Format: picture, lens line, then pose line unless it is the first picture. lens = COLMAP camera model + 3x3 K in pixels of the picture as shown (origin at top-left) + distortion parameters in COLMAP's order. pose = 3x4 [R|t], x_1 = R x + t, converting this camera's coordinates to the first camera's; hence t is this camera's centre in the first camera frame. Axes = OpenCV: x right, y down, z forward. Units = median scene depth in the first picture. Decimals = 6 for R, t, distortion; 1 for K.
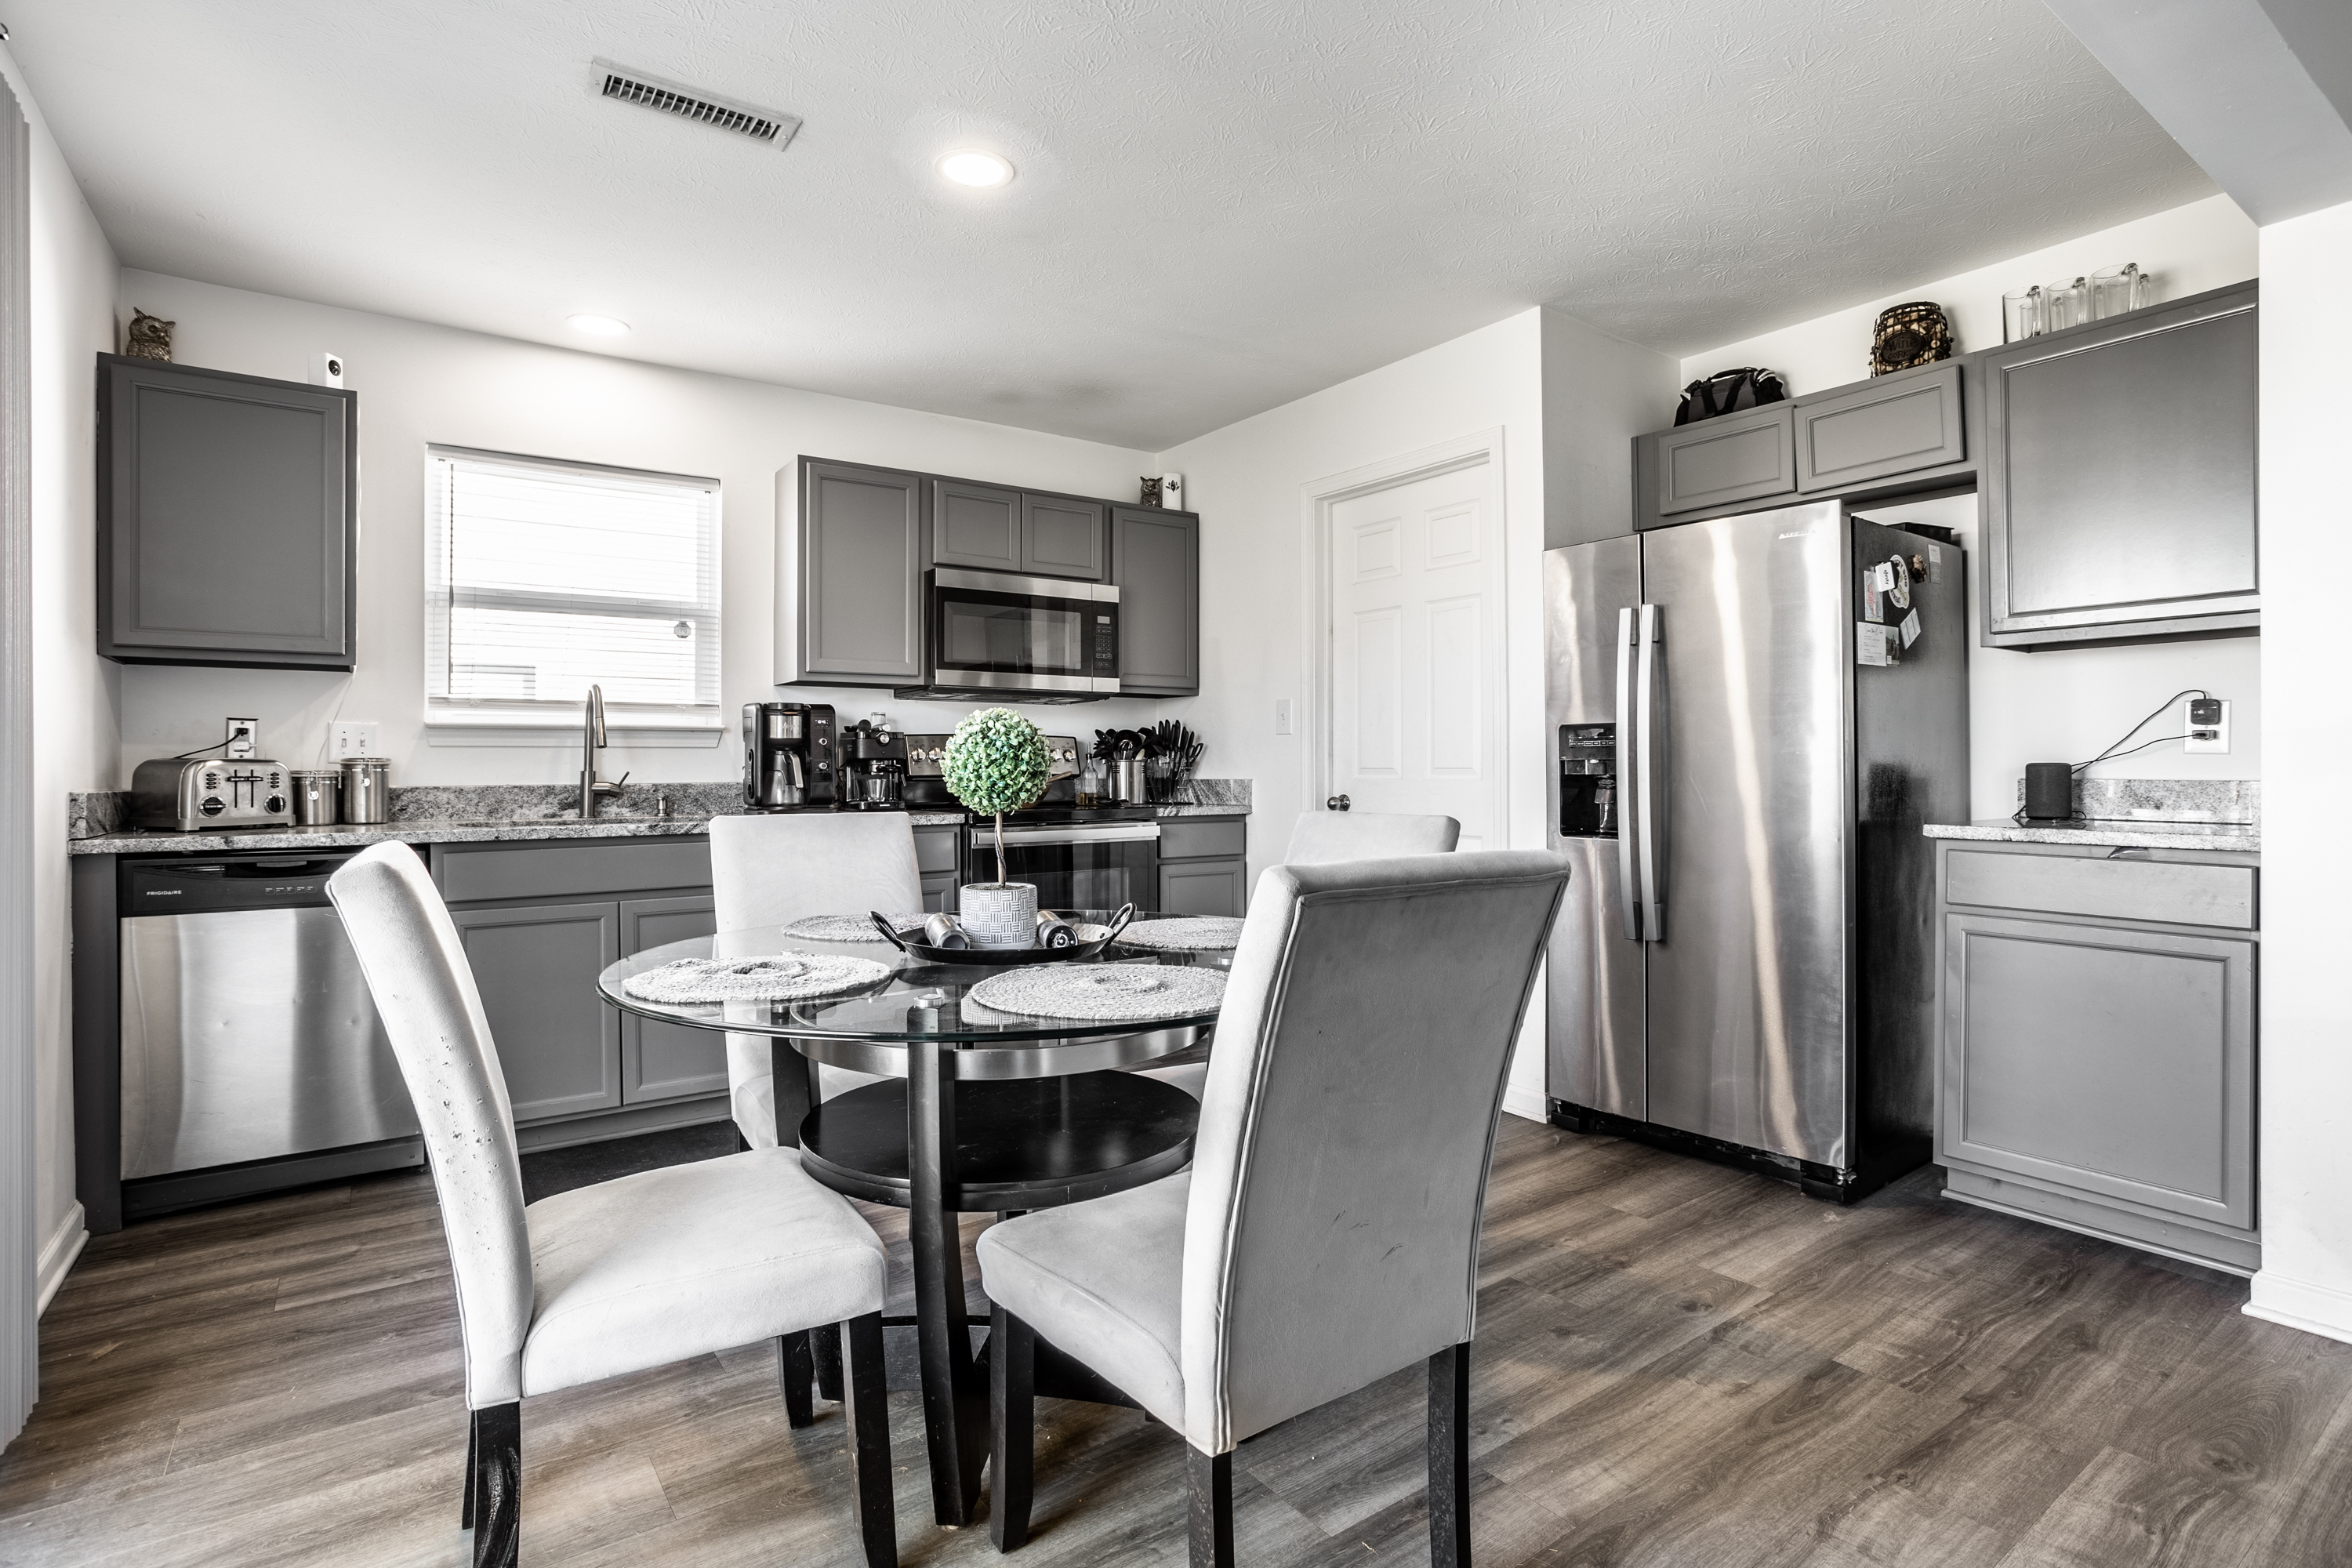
lens RADIAL K [[1147.2, 0, 1165.6], [0, 1147.2, 764.5], [0, 0, 1]] dist [-0.044368, 0.019247]
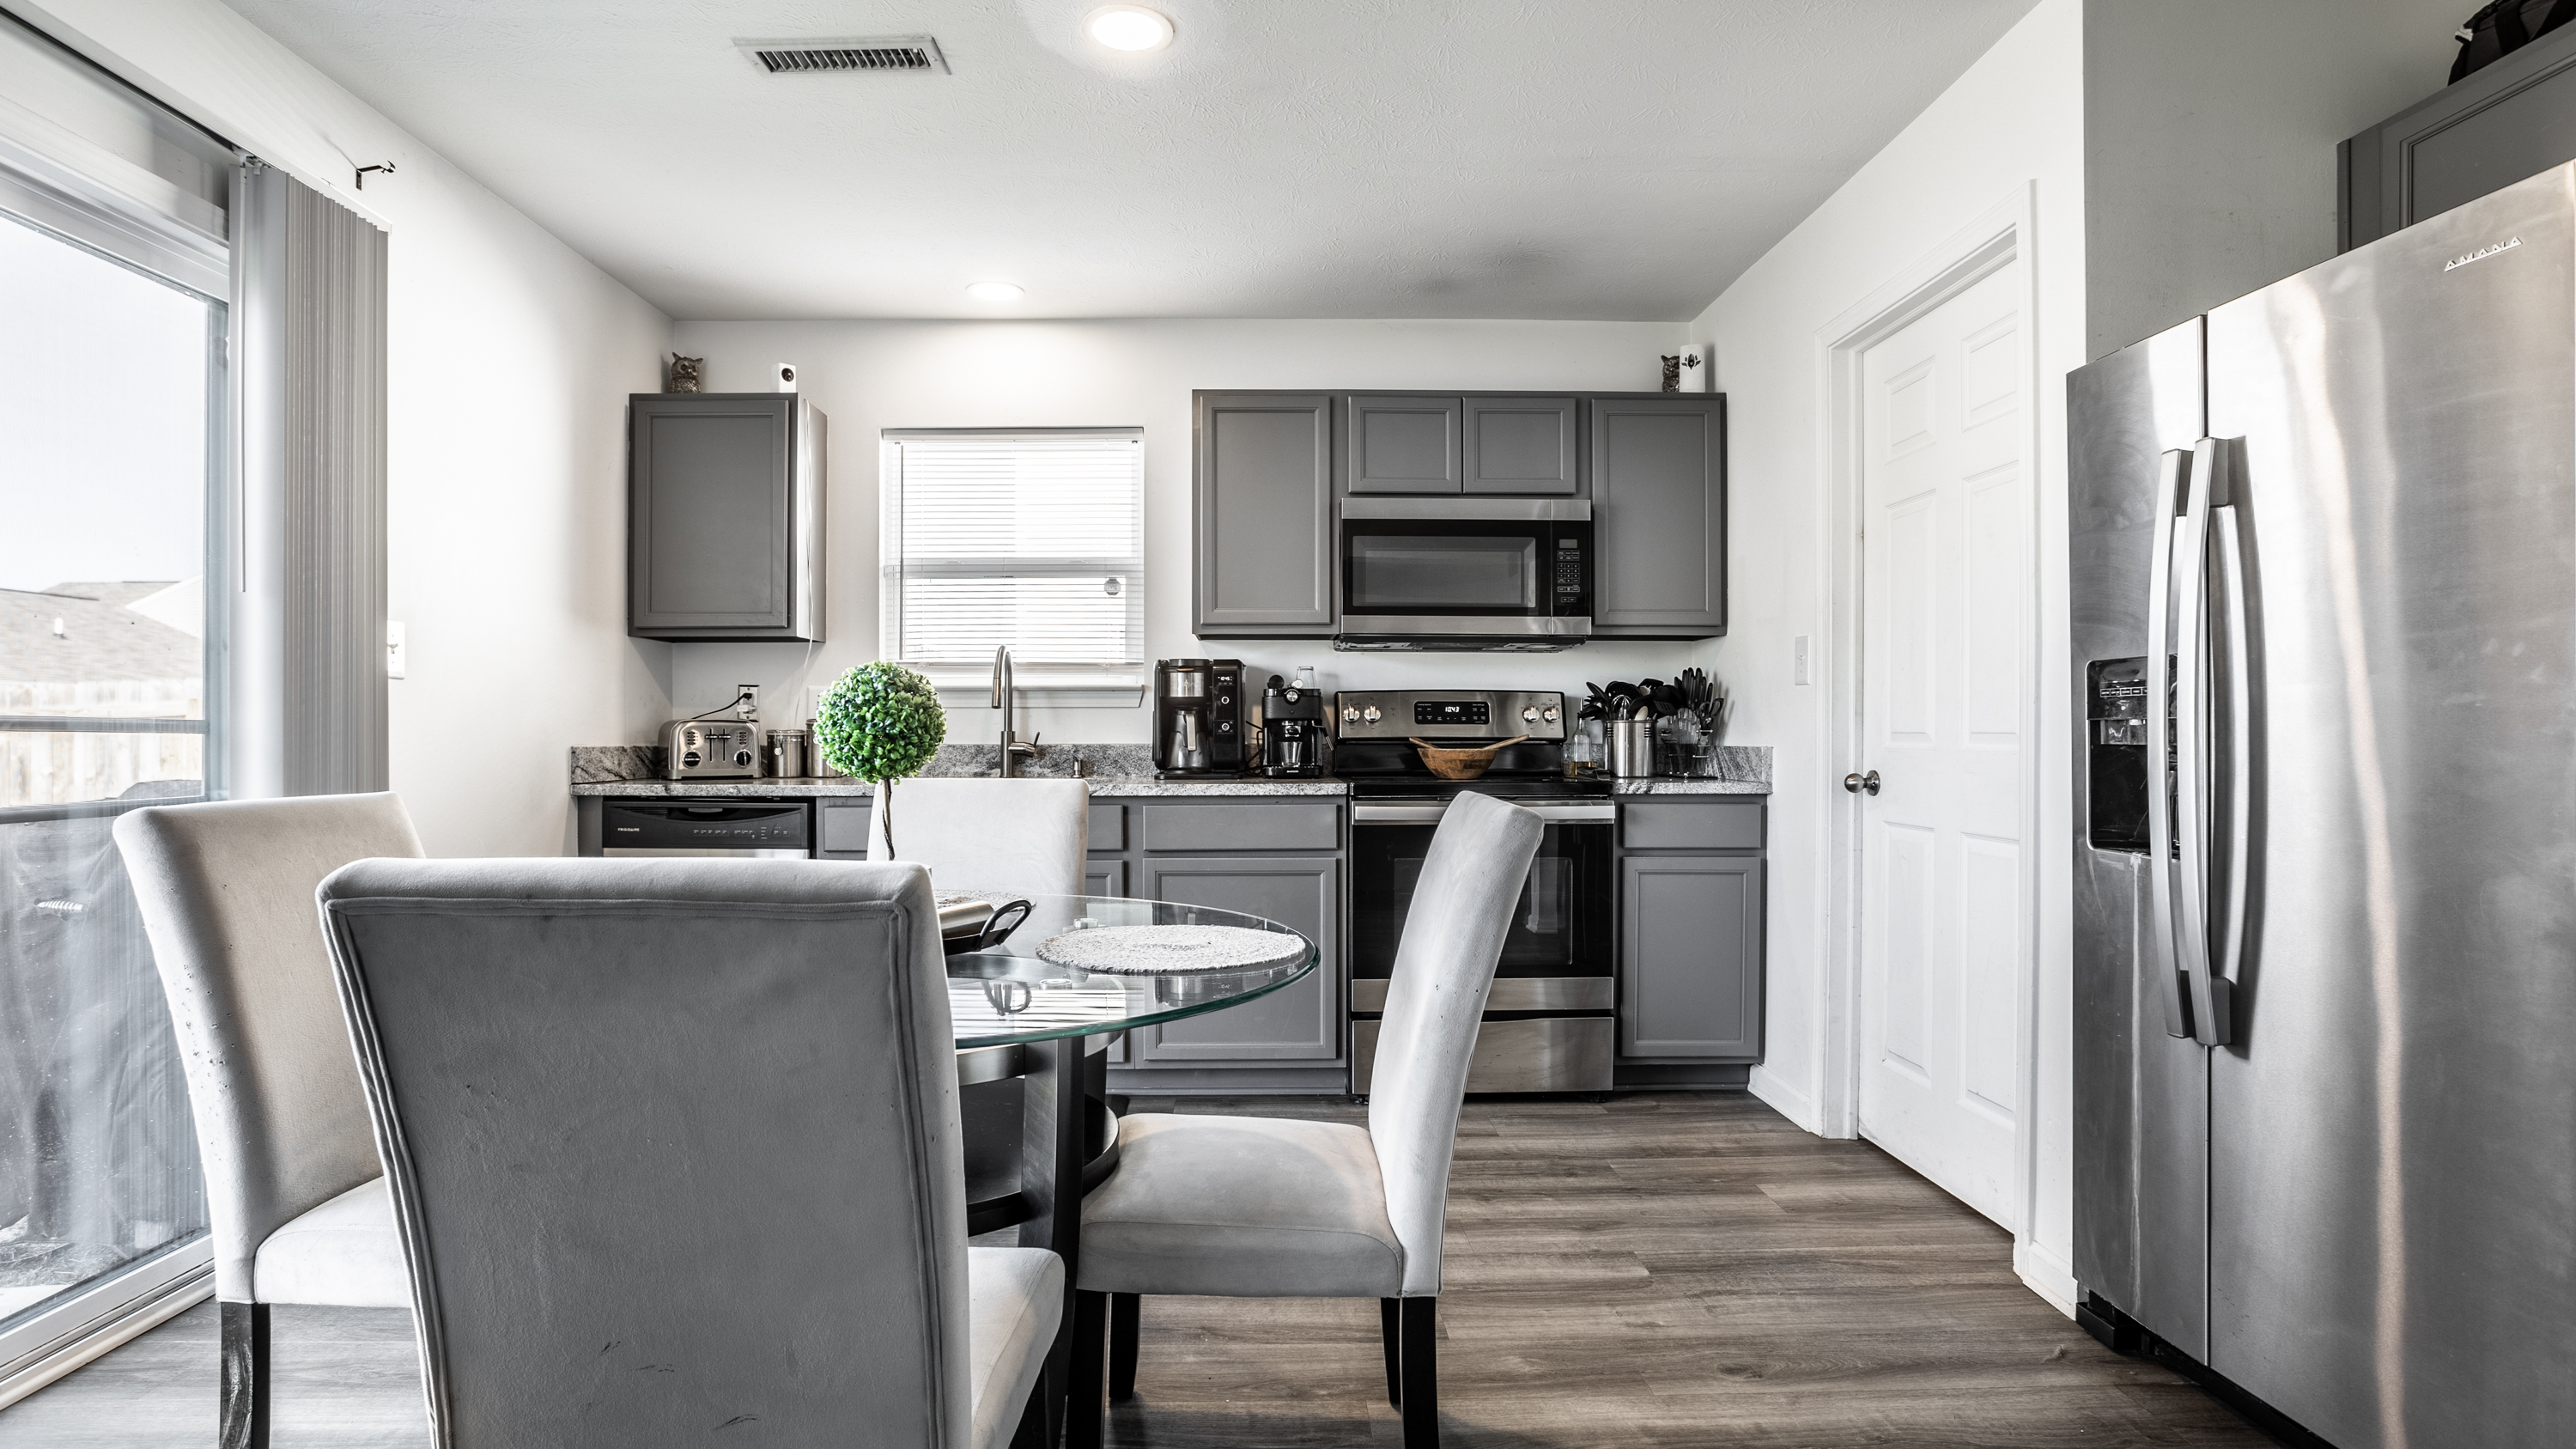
lens RADIAL K [[1257.1, 0, 1254.0], [0, 1257.1, 740.2], [0, 0, 1]] dist [-0.070499, 0.040732]
pose [[0.823429, 0.008901, -0.567350, 0.294550], [-0.002324, 0.999921, 0.012315, -0.000594], [0.567415, -0.008822, 0.823385, 0.188914]]
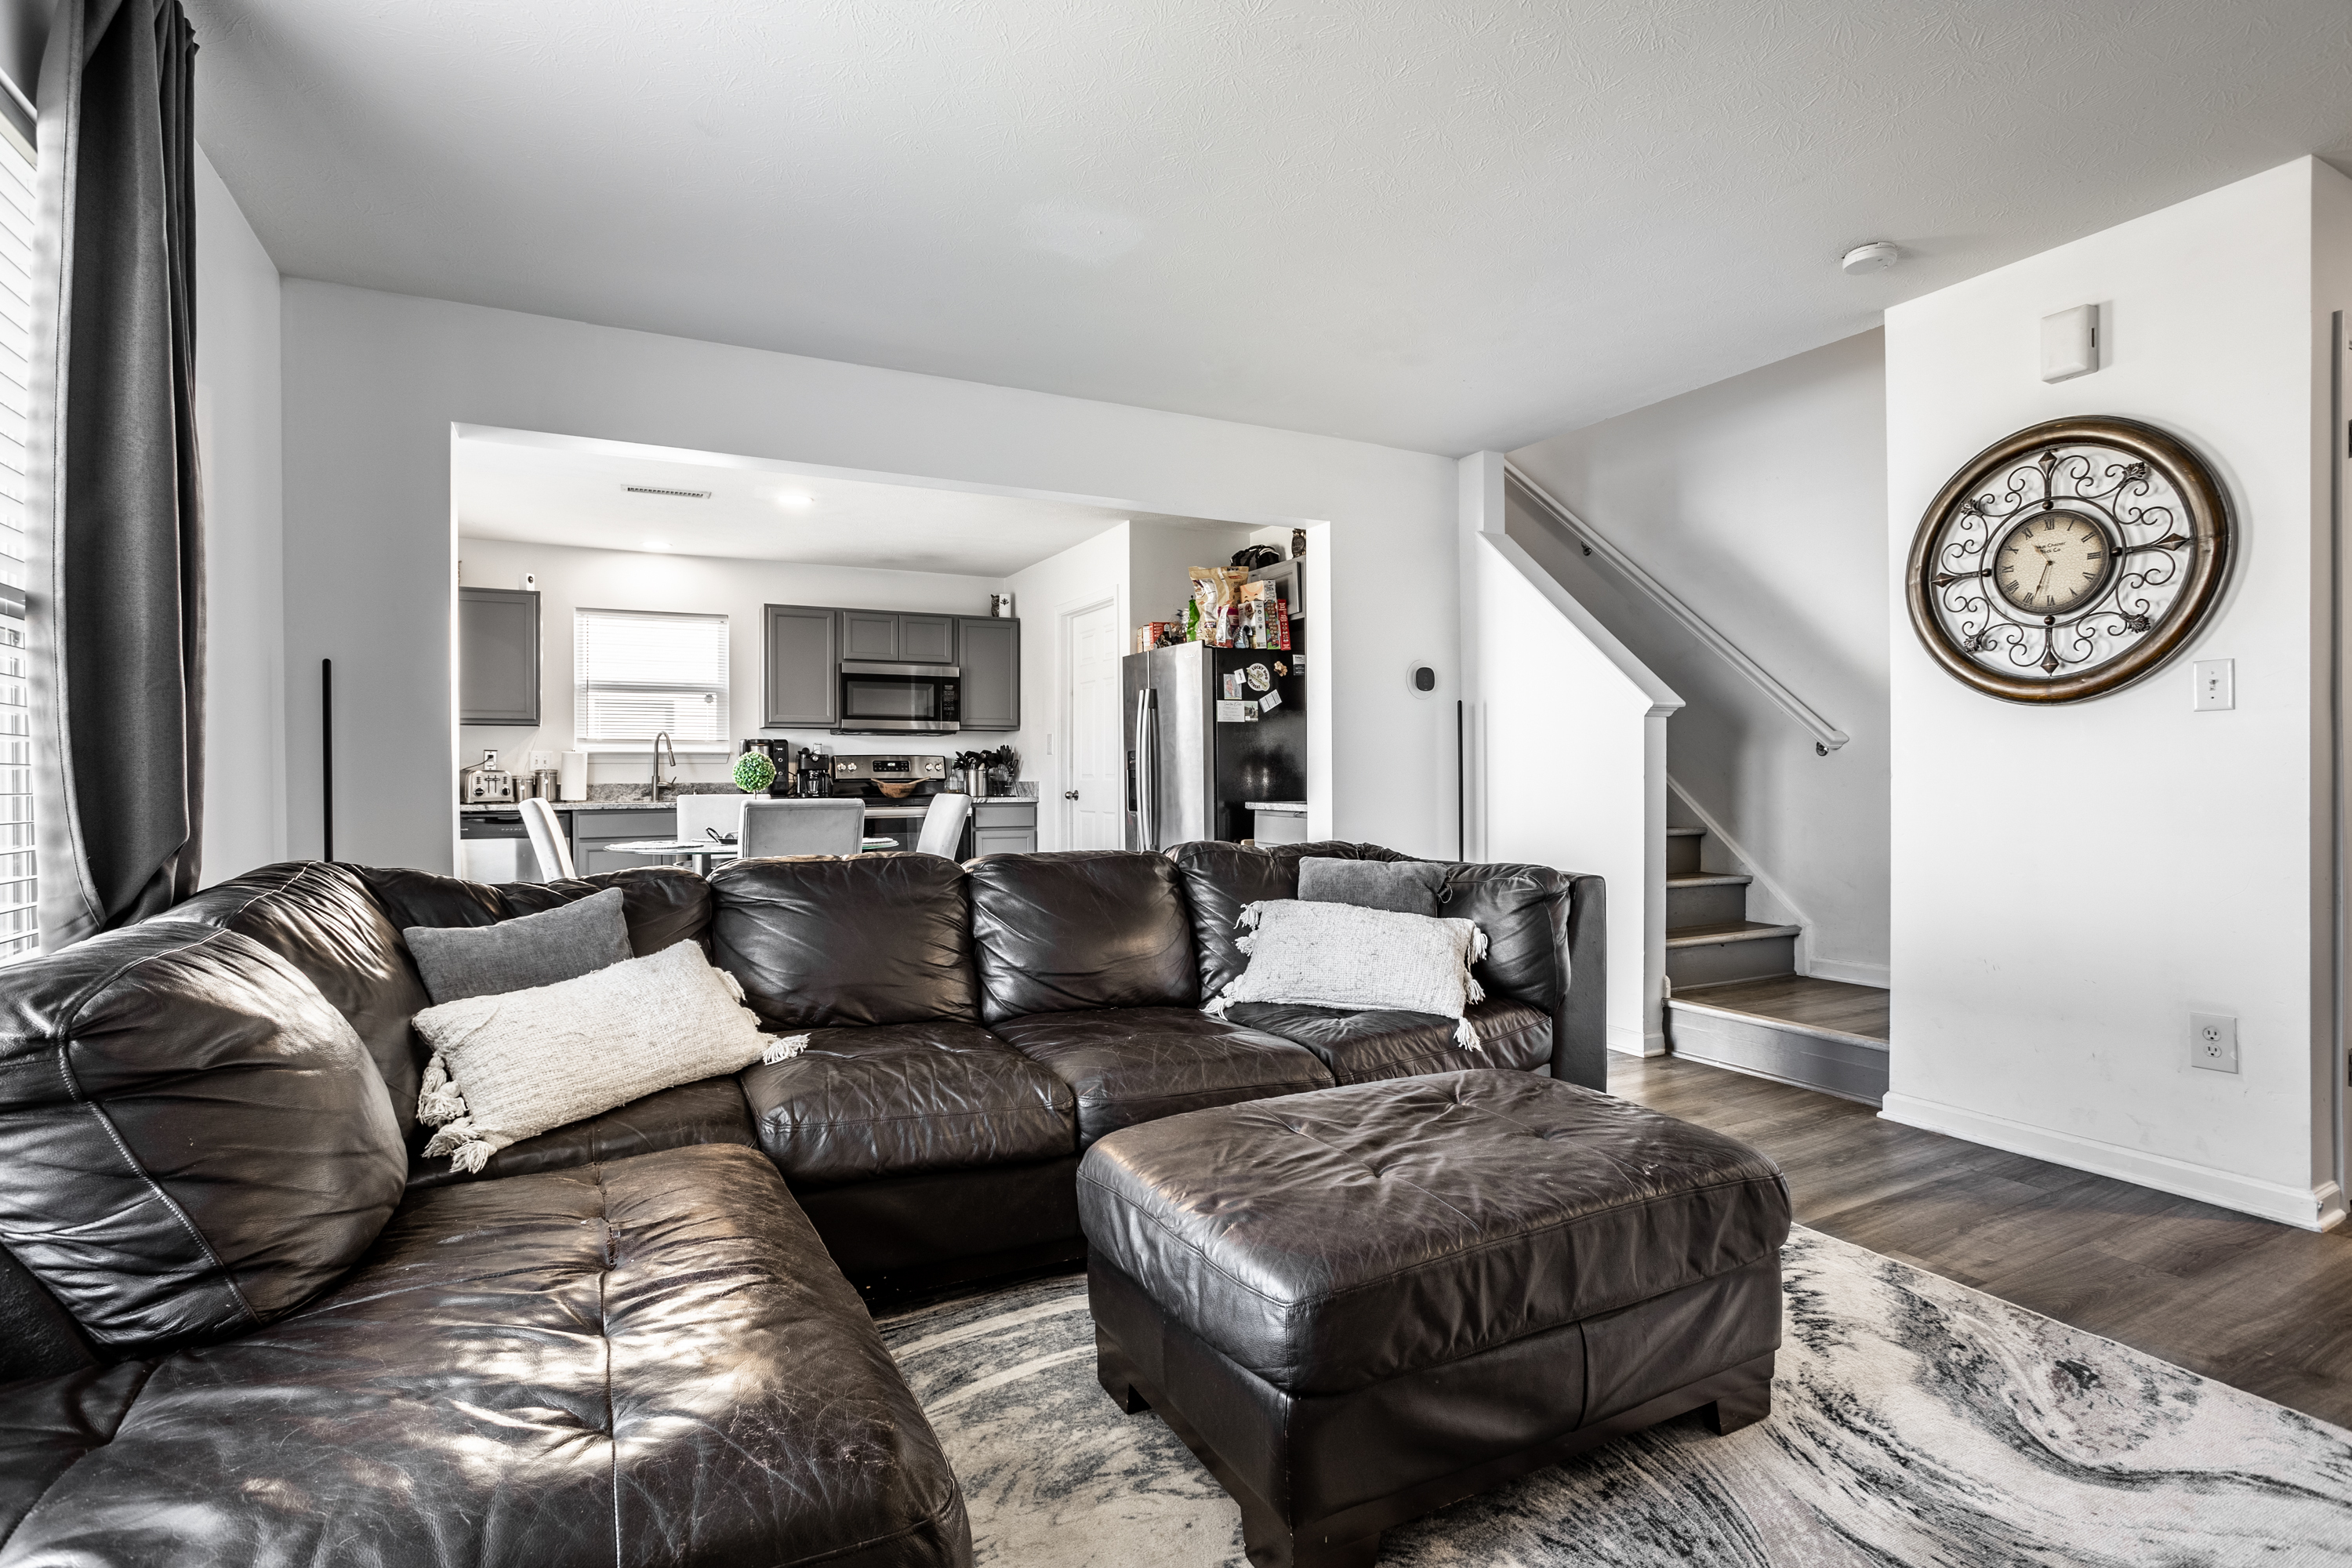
lens RADIAL K [[1143.1, 0, 1176.0], [0, 1143.1, 784.0], [0, 0, 1]] dist [-0.069768, 0.039897]
pose [[0.992609, 0.002059, -0.121343, 0.554363], [-0.000775, 0.999943, 0.010622, -0.001559], [0.121358, -0.010450, 0.992554, -0.727403]]
